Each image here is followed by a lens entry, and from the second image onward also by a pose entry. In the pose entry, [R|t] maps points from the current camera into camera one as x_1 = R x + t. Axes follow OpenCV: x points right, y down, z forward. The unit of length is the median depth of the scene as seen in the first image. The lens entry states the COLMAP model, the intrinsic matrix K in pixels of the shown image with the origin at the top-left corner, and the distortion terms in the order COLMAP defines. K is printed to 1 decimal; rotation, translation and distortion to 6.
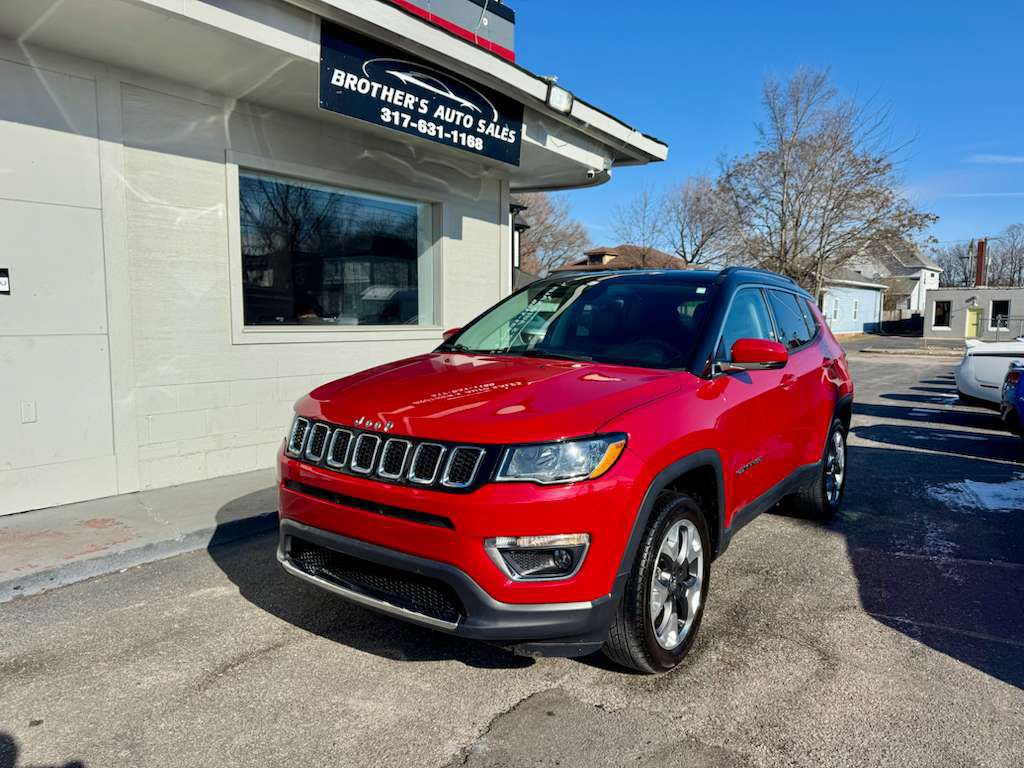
lens RADIAL K [[719.3, 0, 507.9], [0, 719.3, 389.5], [0, 0, 1]] dist [0.003902, -0.011378]
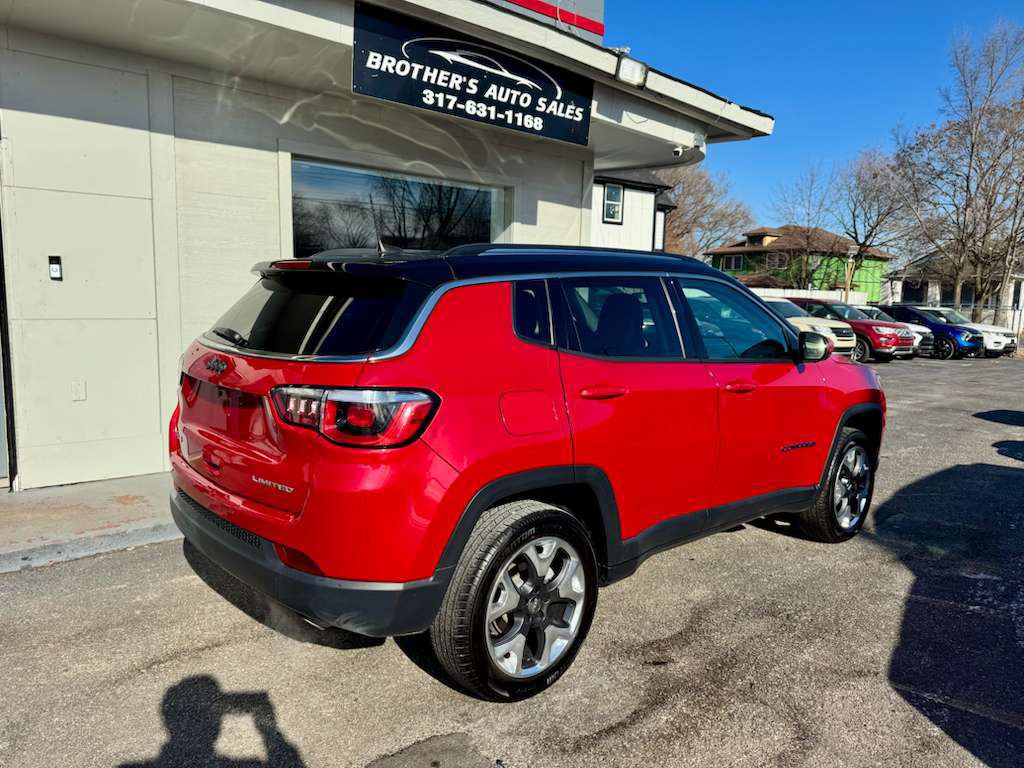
lens RADIAL K [[720.5, 0, 512.0], [0, 720.5, 384.0], [0, 0, 1]] dist [0.005191, -0.010538]
pose [[0.977867, 0.041778, -0.205013, 0.151112], [-0.038089, 0.999034, 0.021913, -0.021946], [0.205730, -0.013619, 0.978514, 0.070038]]
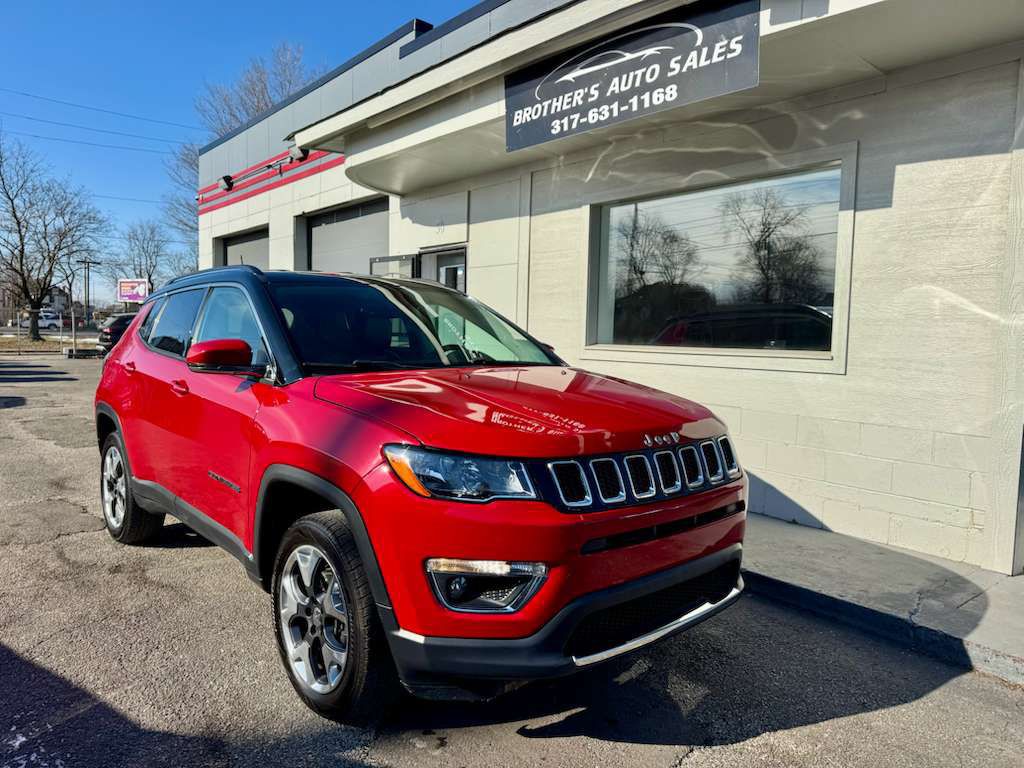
lens RADIAL K [[720.5, 0, 512.0], [0, 720.5, 384.0], [0, 0, 1]] dist [0.005191, -0.010538]
pose [[-0.211838, 0.050917, -0.975978, 0.795637], [-0.126710, 0.988782, 0.079087, -0.104085], [0.969056, 0.140420, -0.203010, 1.162837]]
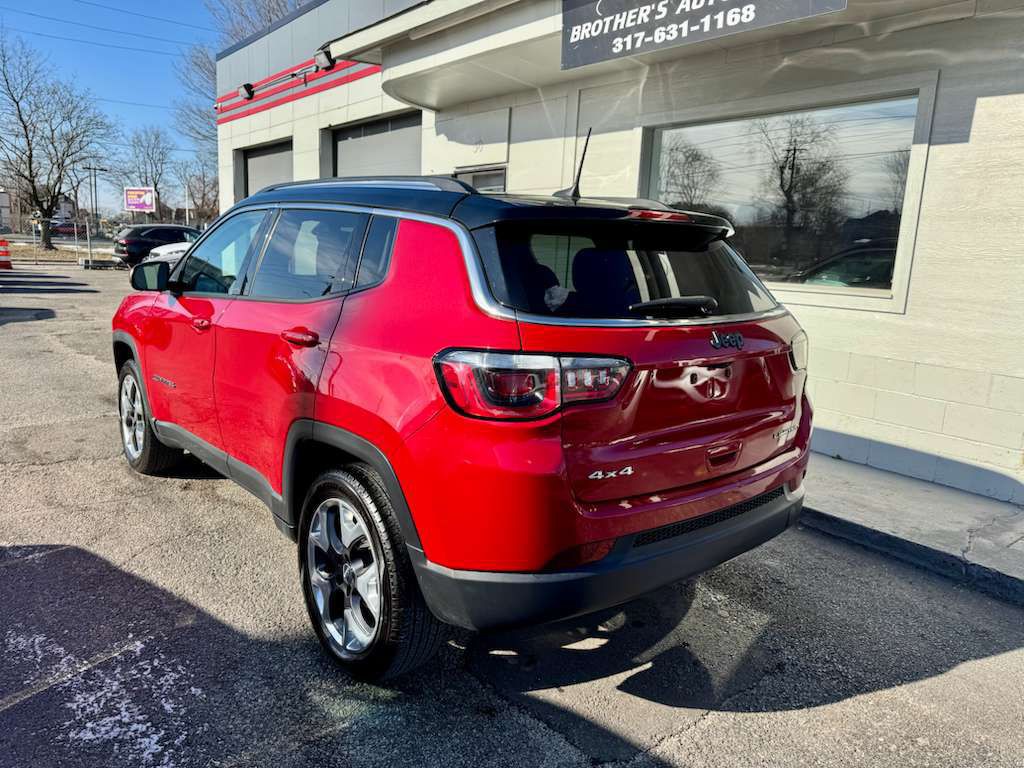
lens RADIAL K [[724.9, 0, 508.6], [0, 724.9, 386.3], [0, 0, 1]] dist [-0.005966, -0.001563]
pose [[-0.227862, 0.156507, -0.961033, 0.816266], [-0.148909, 0.969786, 0.193239, -0.110001], [0.962240, 0.187138, -0.197672, 1.106866]]
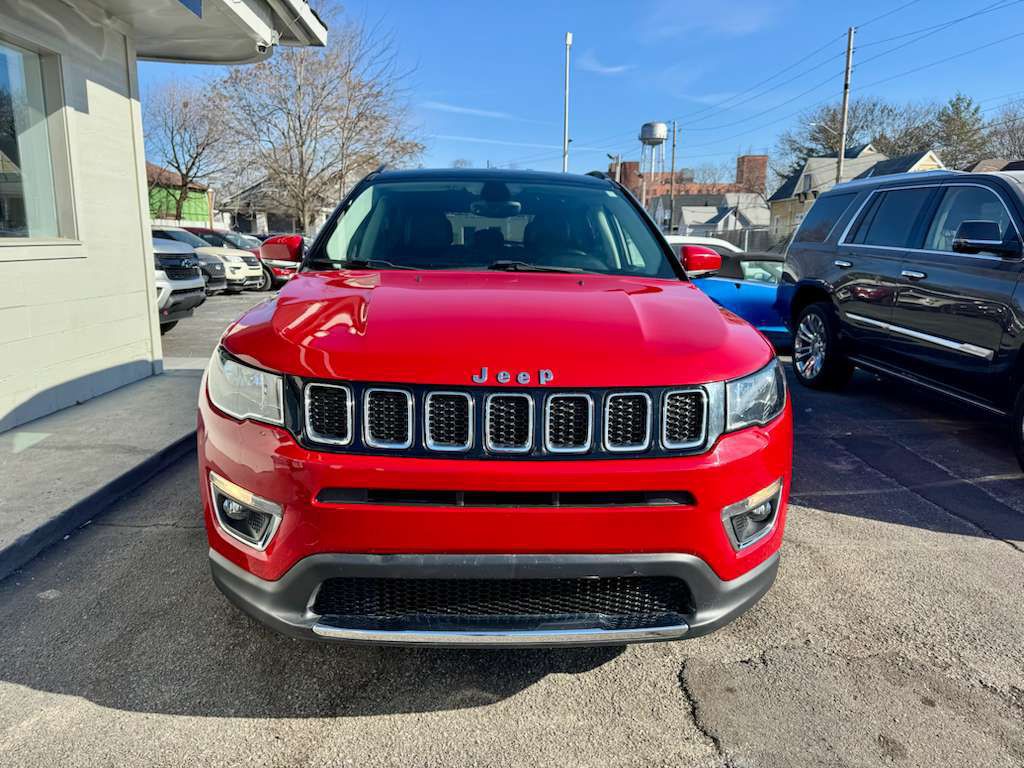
lens RADIAL K [[719.5, 0, 516.7], [0, 719.5, 384.7], [0, 0, 1]] dist [0.001714, -0.008638]
pose [[0.769120, -0.120214, 0.627697, -0.297993], [0.056120, 0.991060, 0.121040, -0.011405], [-0.636636, -0.057868, 0.768990, 0.250814]]
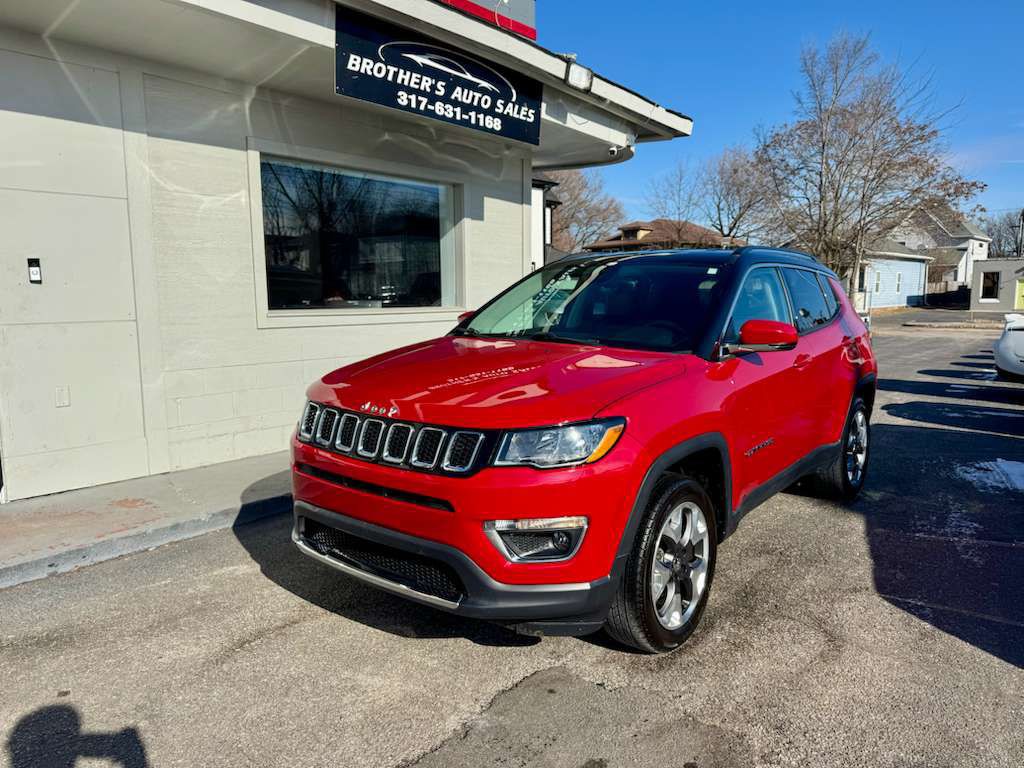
lens RADIAL K [[719.5, 0, 509.6], [0, 719.5, 385.5], [0, 0, 1]] dist [0.001918, -0.008929]
pose [[0.998865, -0.006563, -0.047185, 0.024150], [0.007795, 0.999632, 0.025970, -0.005488], [0.046997, -0.026308, 0.998549, -0.006701]]
